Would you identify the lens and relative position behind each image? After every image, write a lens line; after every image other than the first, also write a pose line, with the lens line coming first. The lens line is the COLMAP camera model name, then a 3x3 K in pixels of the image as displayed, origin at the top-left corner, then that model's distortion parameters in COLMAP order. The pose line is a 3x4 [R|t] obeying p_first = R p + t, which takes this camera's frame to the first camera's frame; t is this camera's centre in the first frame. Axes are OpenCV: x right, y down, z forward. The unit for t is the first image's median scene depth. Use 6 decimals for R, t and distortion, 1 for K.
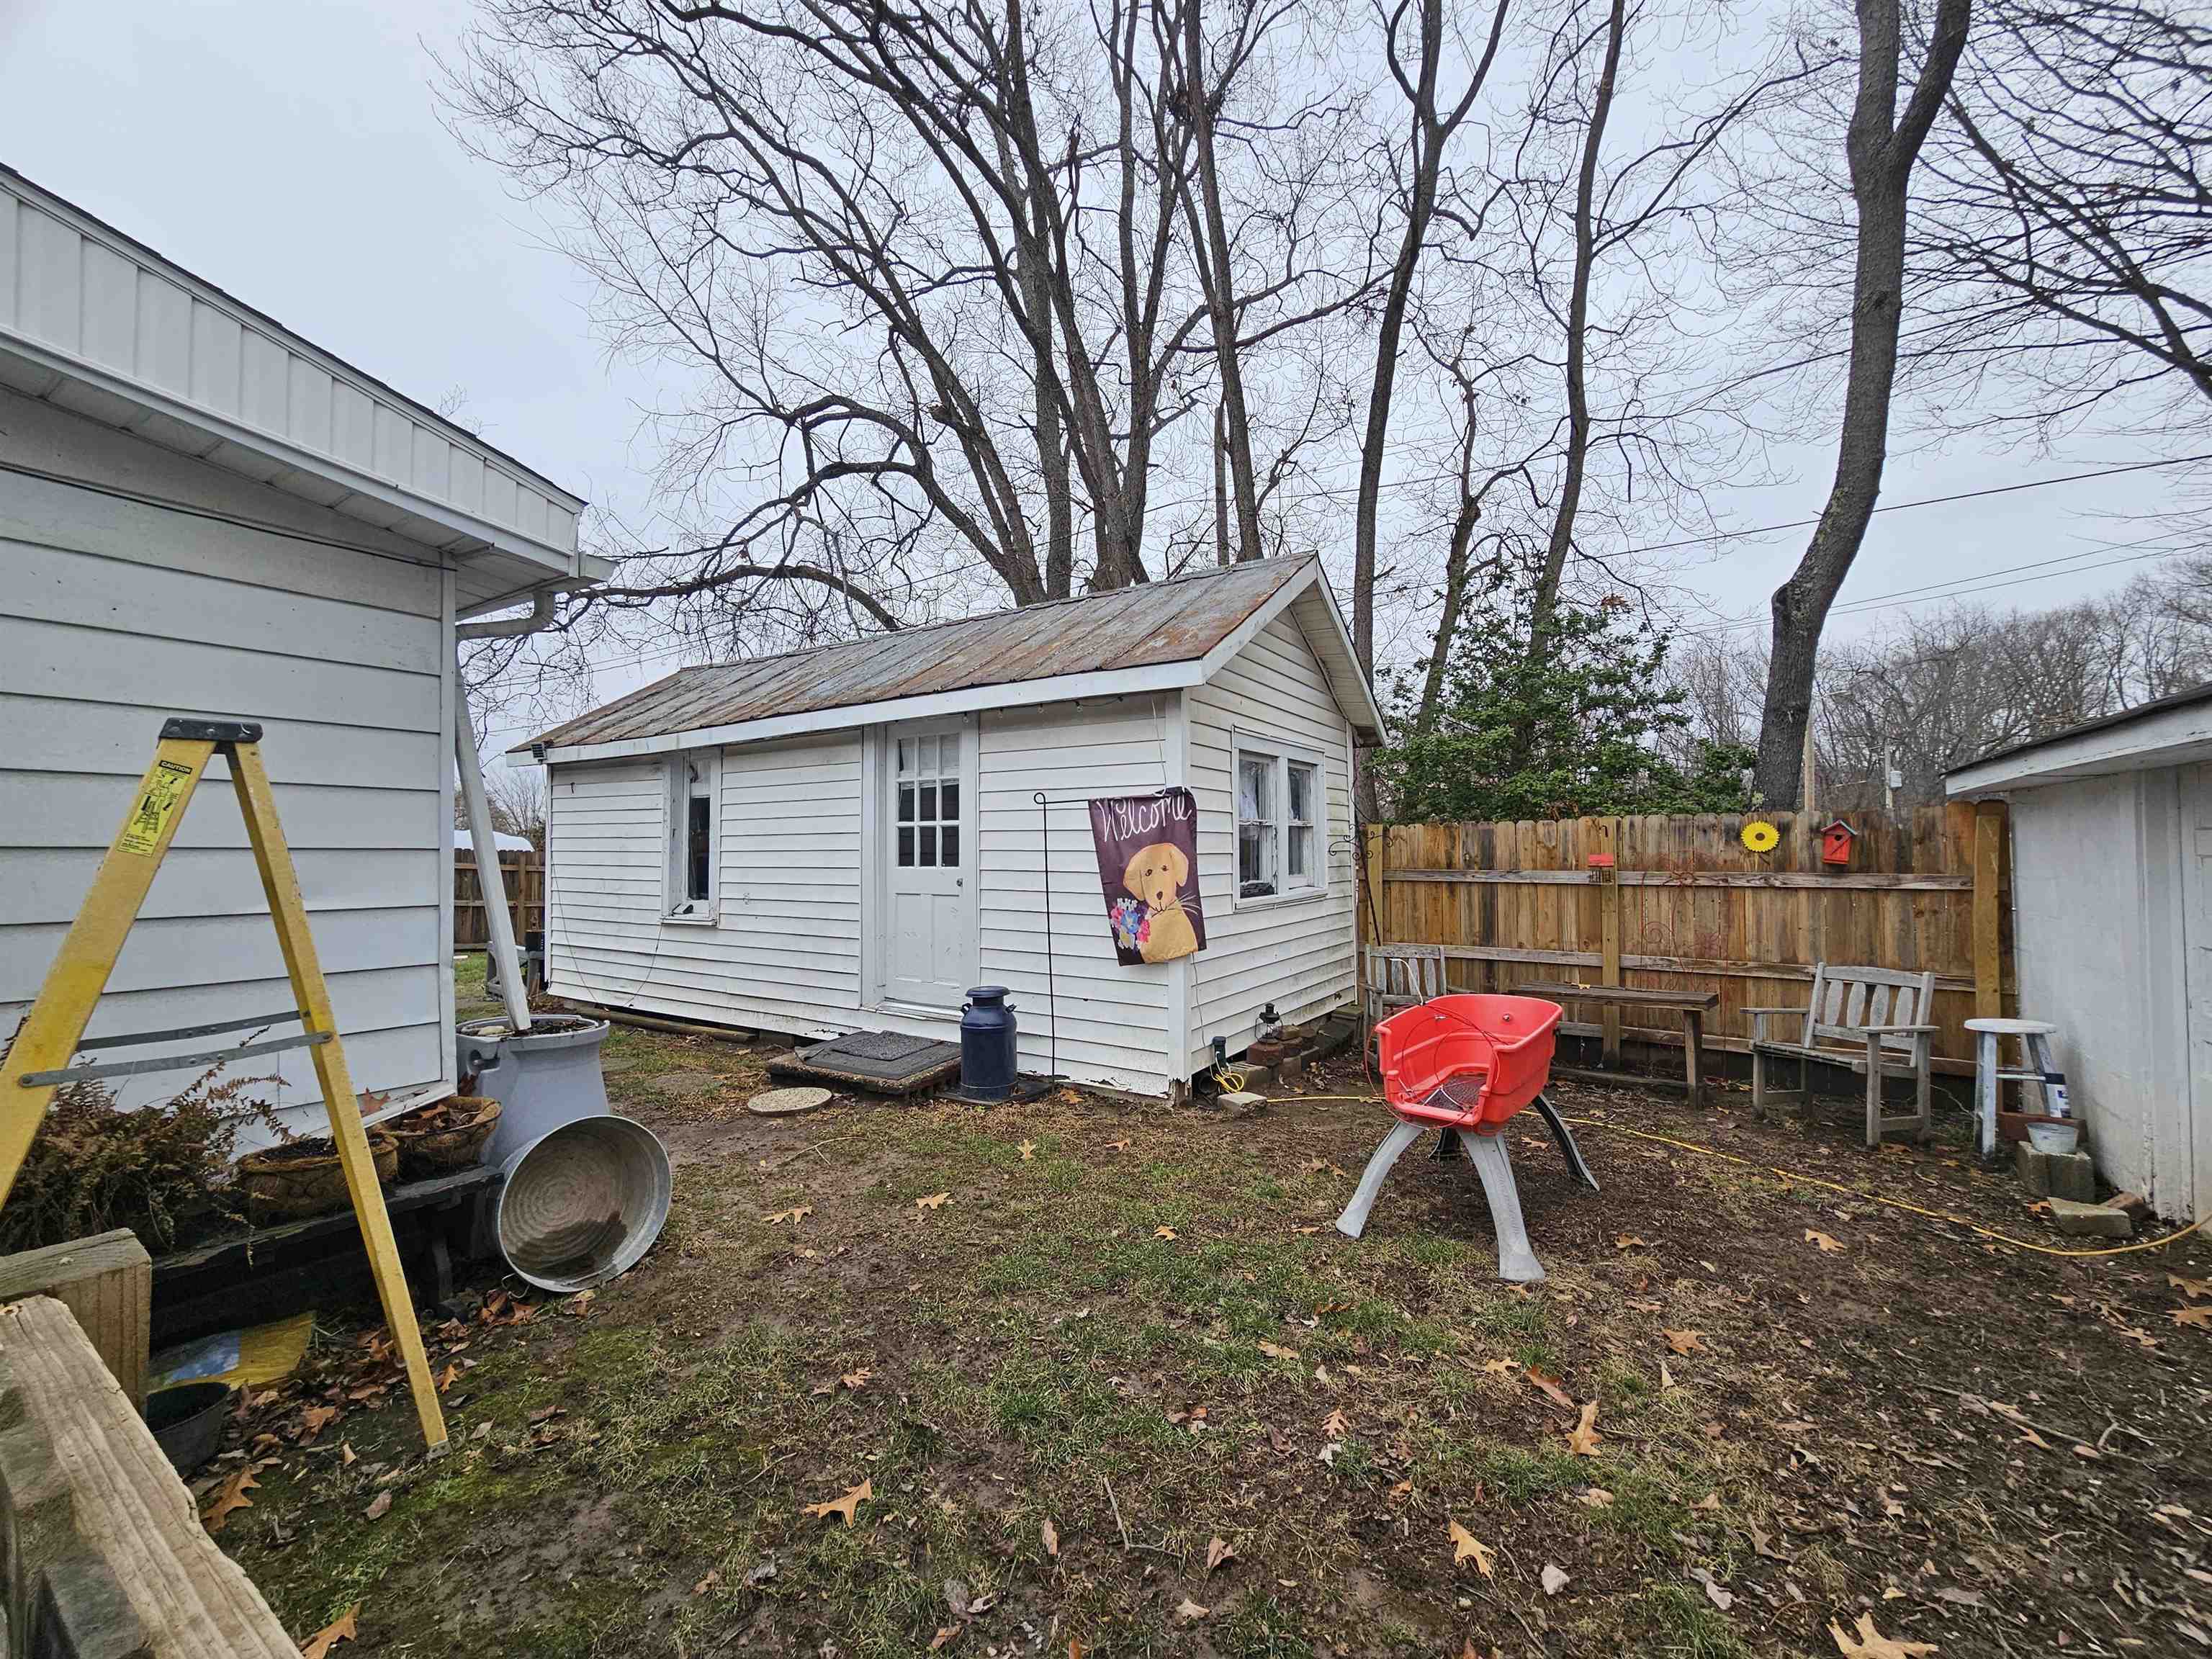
lens RADIAL K [[876.4, 0, 1090.3], [0, 876.4, 834.9], [0, 0, 1]] dist [-0.002038, 0.003448]
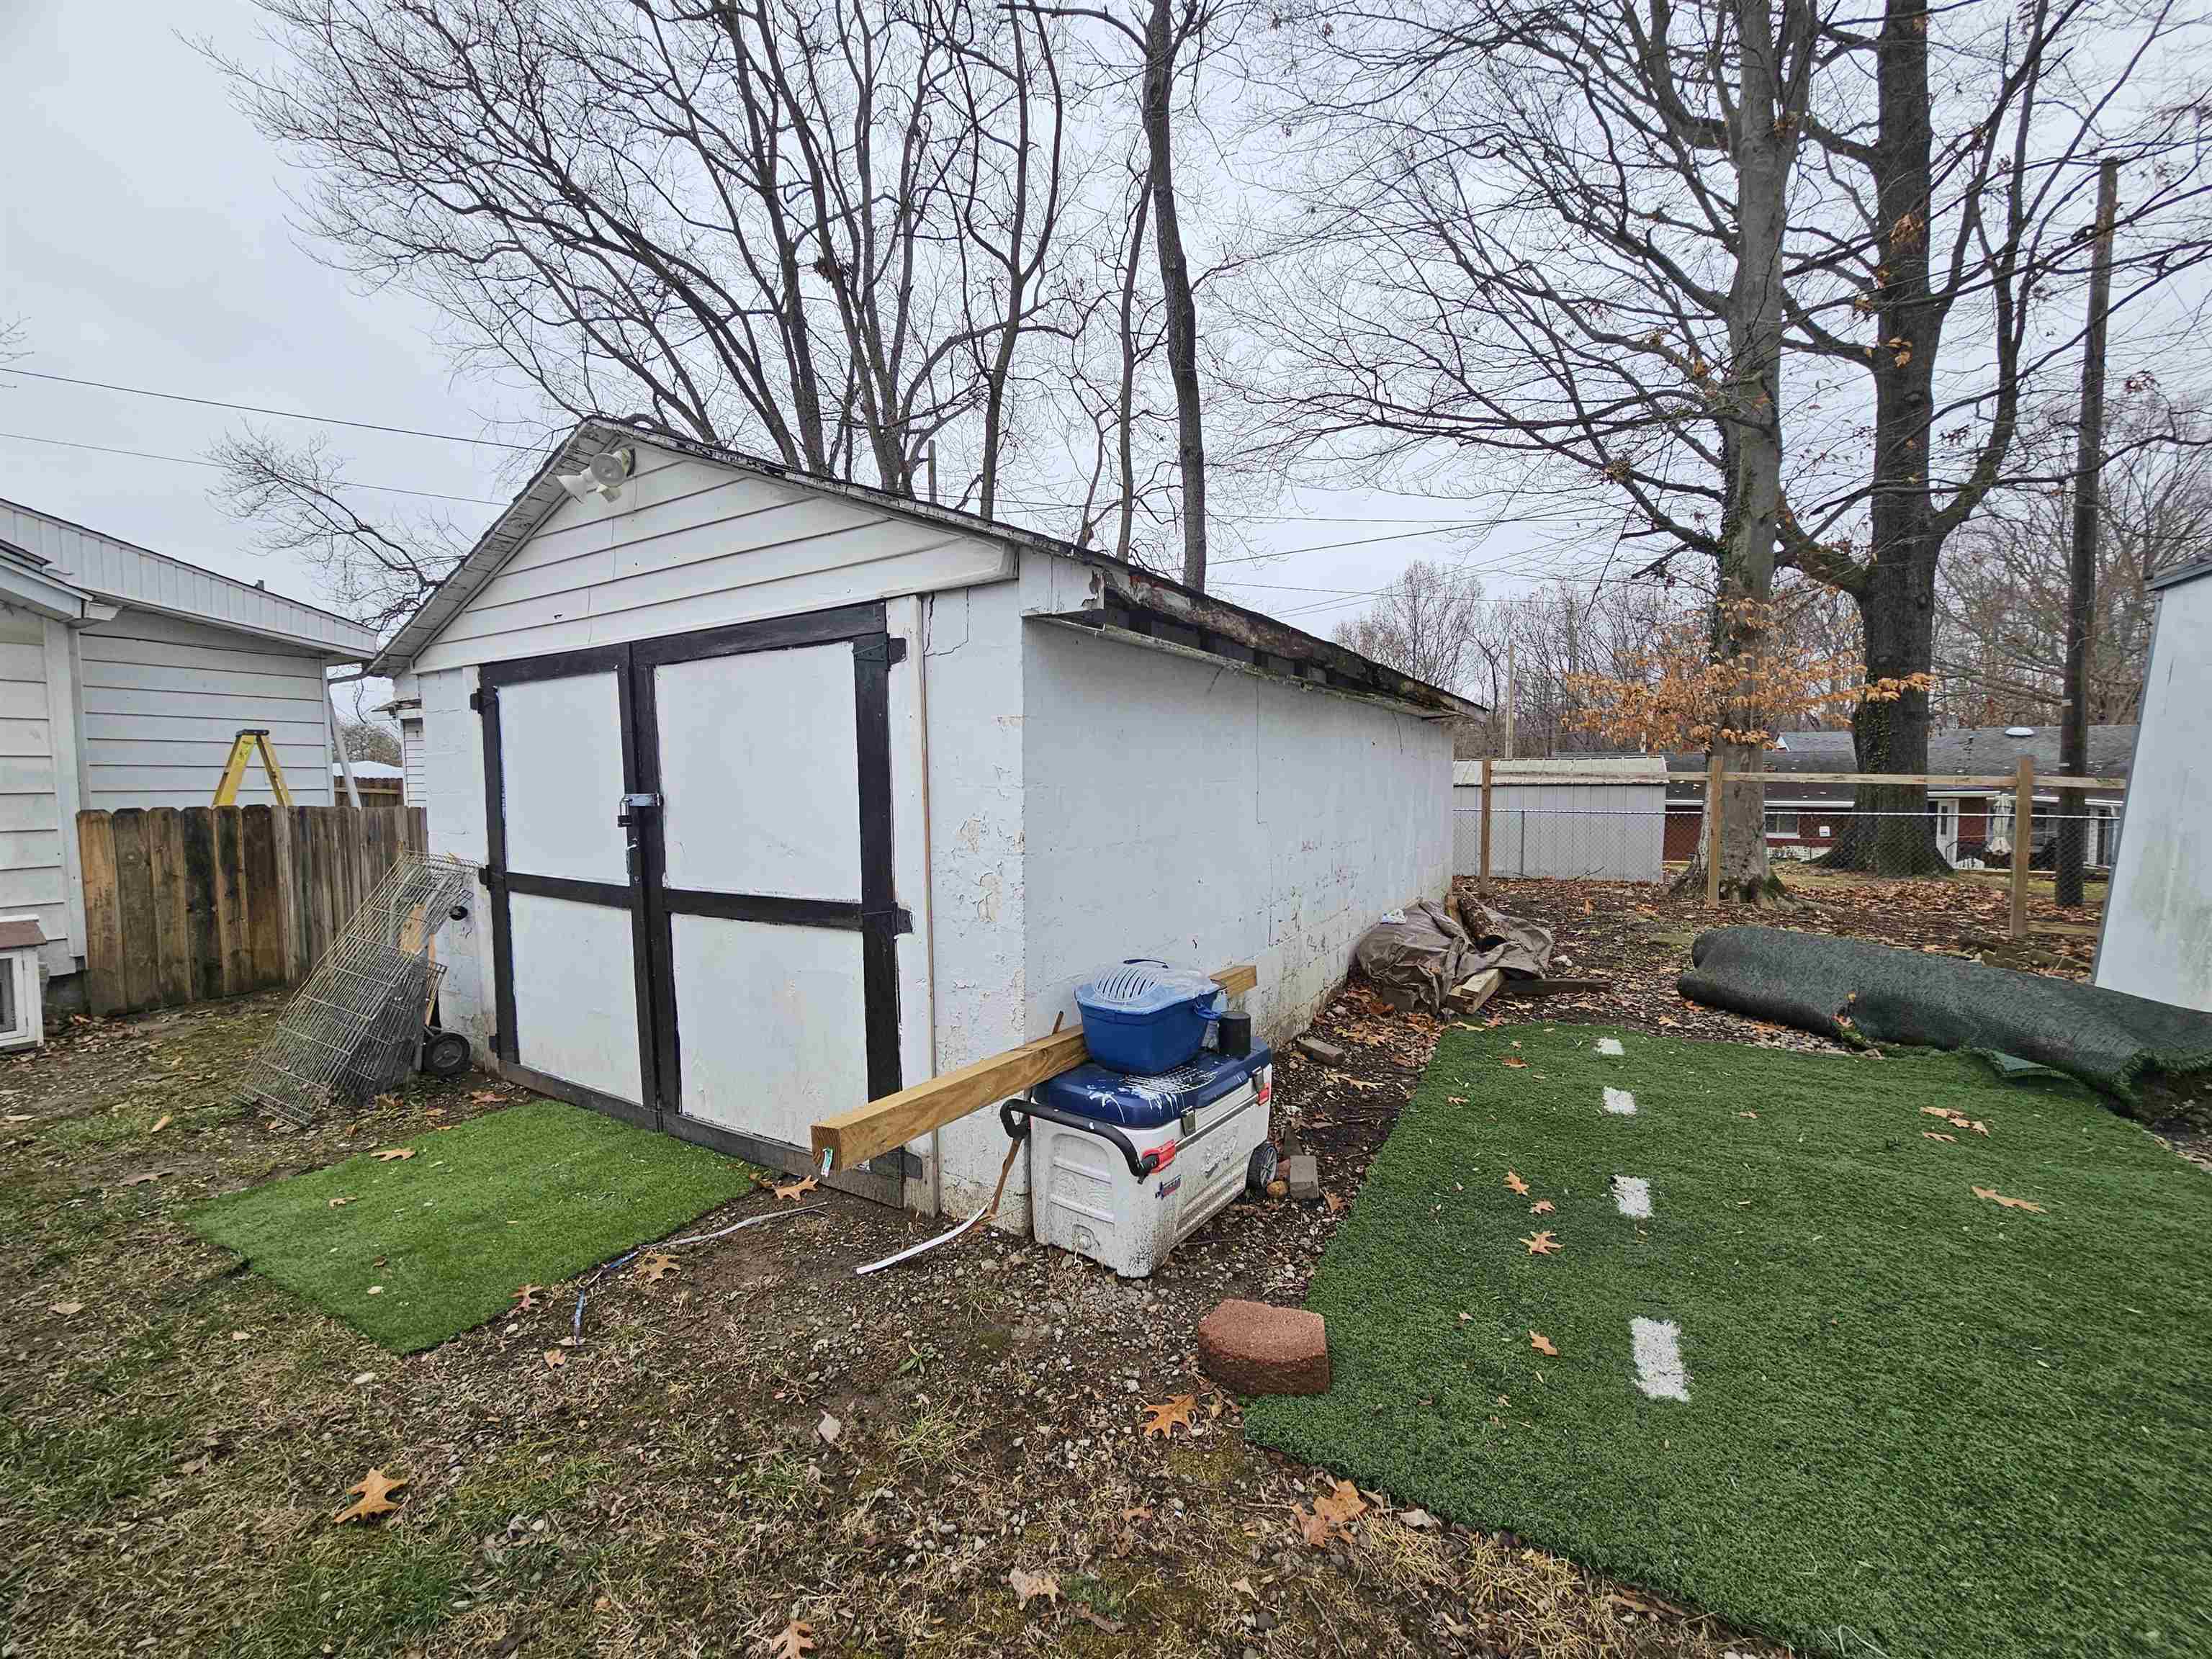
lens RADIAL K [[876.4, 0, 1090.3], [0, 876.4, 834.9], [0, 0, 1]] dist [-0.002038, 0.003448]
pose [[0.997721, -0.011256, 0.066535, 0.394546], [0.005878, 0.996740, 0.080471, 0.004253], [-0.067224, -0.079897, 0.994534, -0.515444]]
